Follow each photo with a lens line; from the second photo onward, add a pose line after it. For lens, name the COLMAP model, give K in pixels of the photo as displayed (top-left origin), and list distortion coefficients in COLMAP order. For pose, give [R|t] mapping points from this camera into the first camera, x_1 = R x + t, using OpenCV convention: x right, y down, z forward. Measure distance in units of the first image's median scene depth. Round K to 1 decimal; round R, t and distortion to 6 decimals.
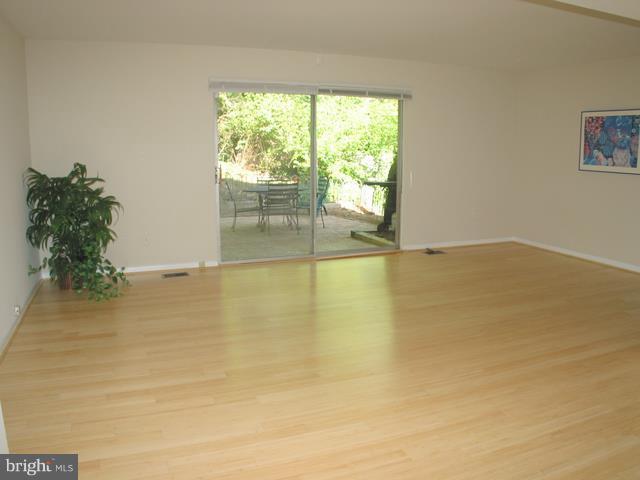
lens RADIAL K [[521.9, 0, 320.0], [0, 521.9, 240.0], [0, 0, 1]] dist [-0.206827, 0.107405]
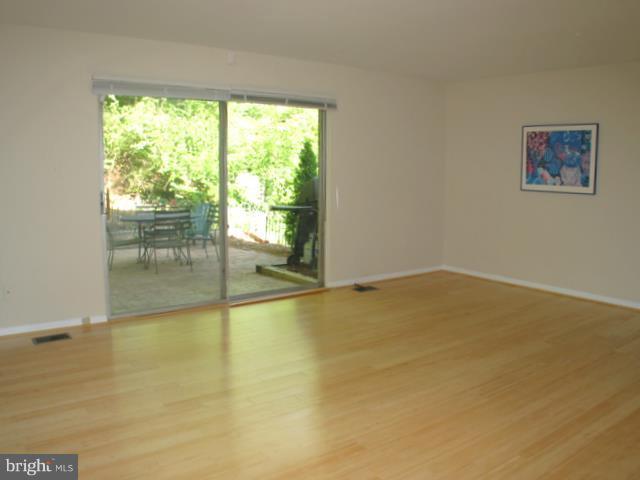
lens RADIAL K [[545.5, 0, 320.0], [0, 545.5, 240.0], [0, 0, 1]] dist [-0.226917, 0.157555]
pose [[0.966587, -0.028093, 0.254797, -0.078625], [0.039026, 0.998517, -0.037954, -0.025548], [-0.253352, 0.046630, 0.966250, 0.149935]]
